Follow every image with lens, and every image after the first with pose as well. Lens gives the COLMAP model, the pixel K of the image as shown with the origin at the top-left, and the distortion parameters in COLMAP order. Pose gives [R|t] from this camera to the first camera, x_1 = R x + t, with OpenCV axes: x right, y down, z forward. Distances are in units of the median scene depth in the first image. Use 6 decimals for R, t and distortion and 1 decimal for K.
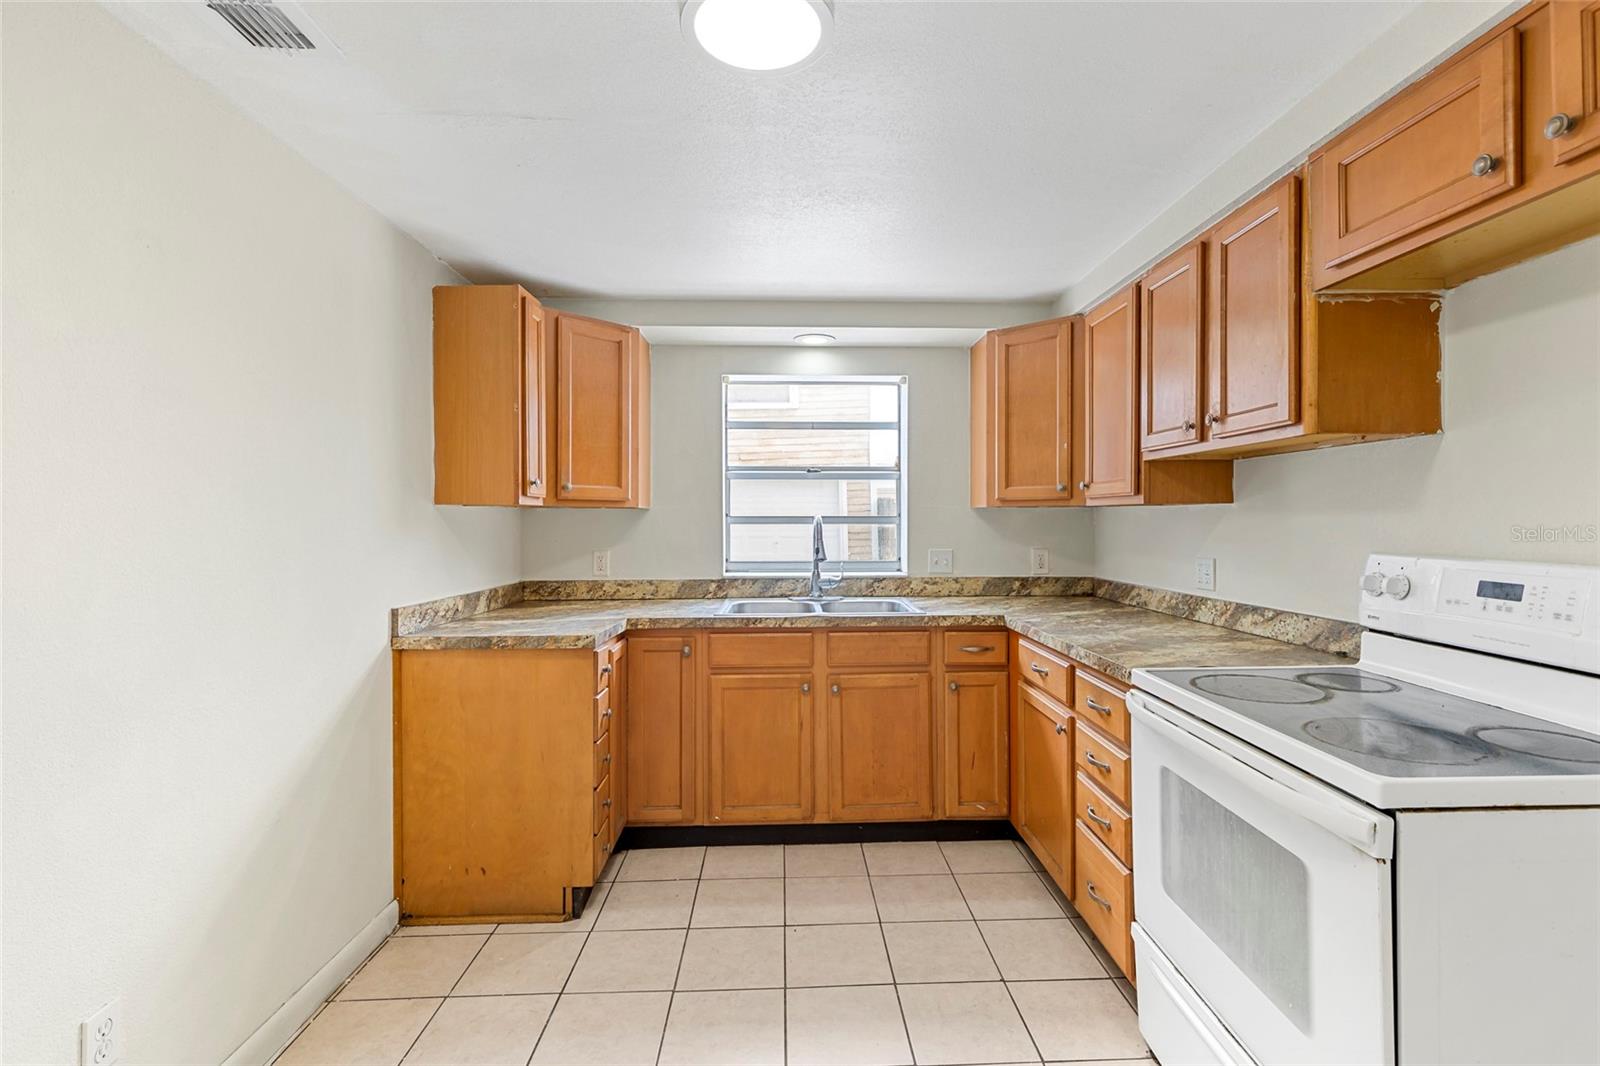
lens RADIAL K [[726.6, 0, 799.9], [0, 726.6, 538.7], [0, 0, 1]] dist [0.006539, -0.001656]
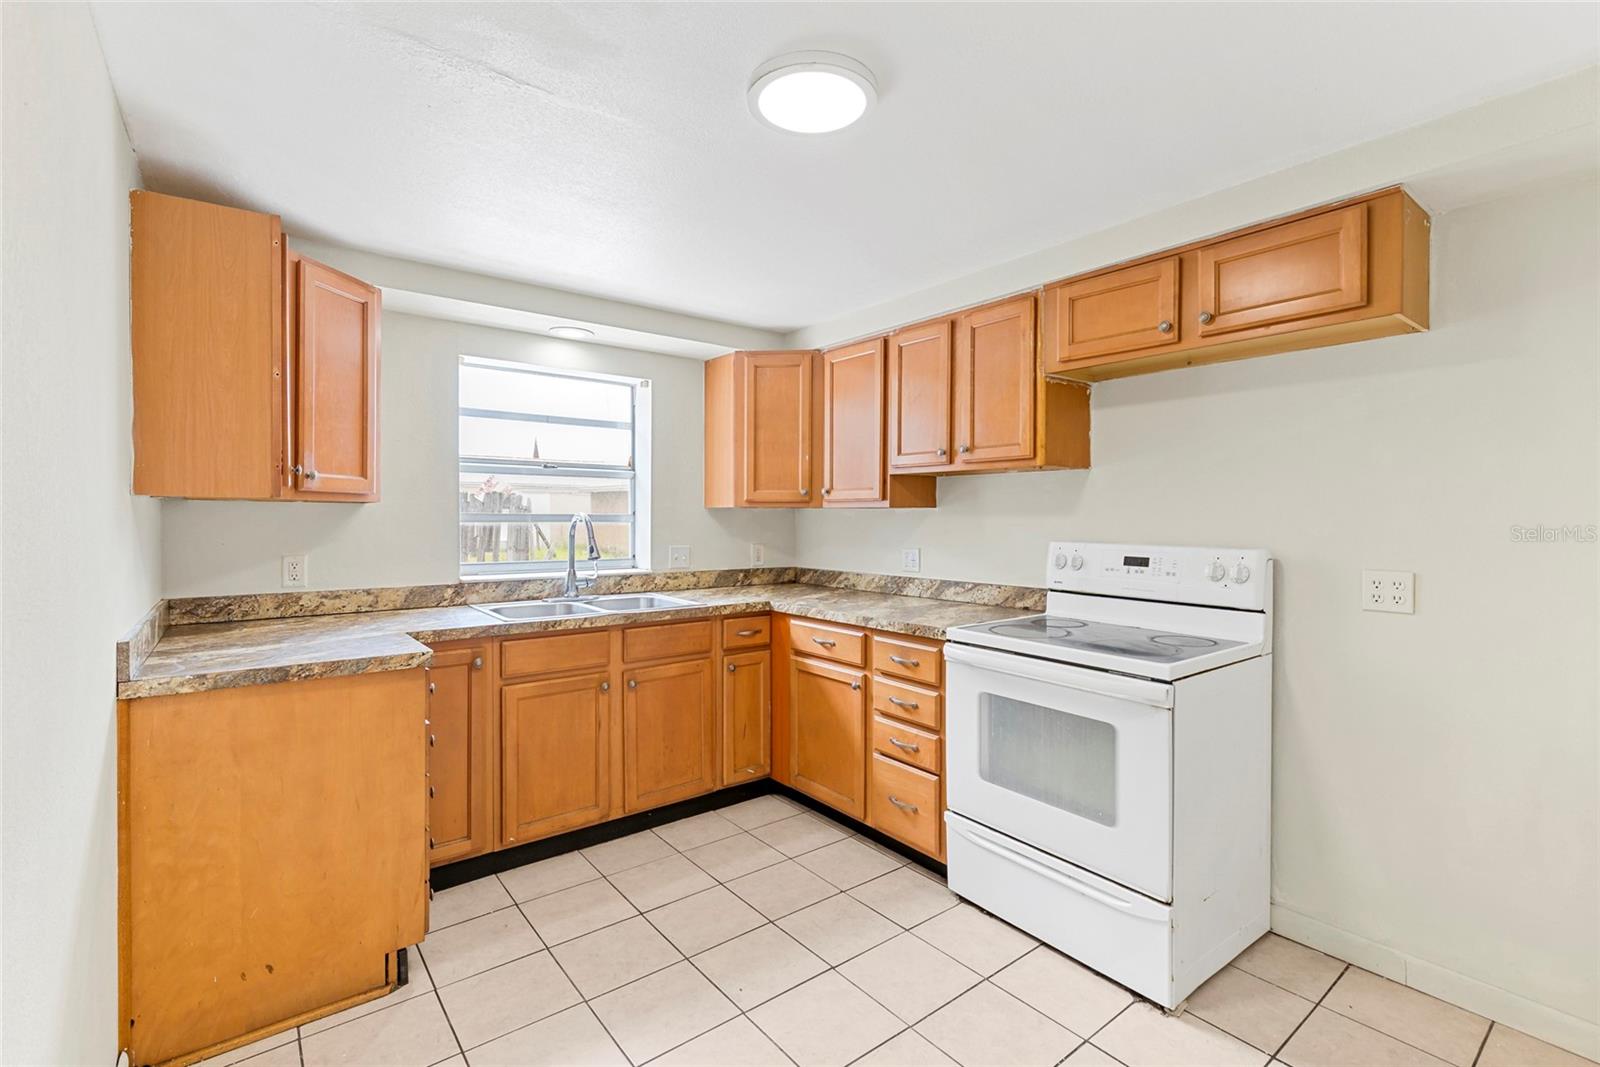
lens RADIAL K [[726.6, 0, 819.2], [0, 726.6, 542.8], [0, 0, 1]] dist [0.006539, -0.001656]
pose [[0.805197, -0.015800, 0.592797, -0.405174], [0.009931, 0.999864, 0.013161, -0.002938], [-0.592925, -0.004710, 0.805244, 0.024585]]
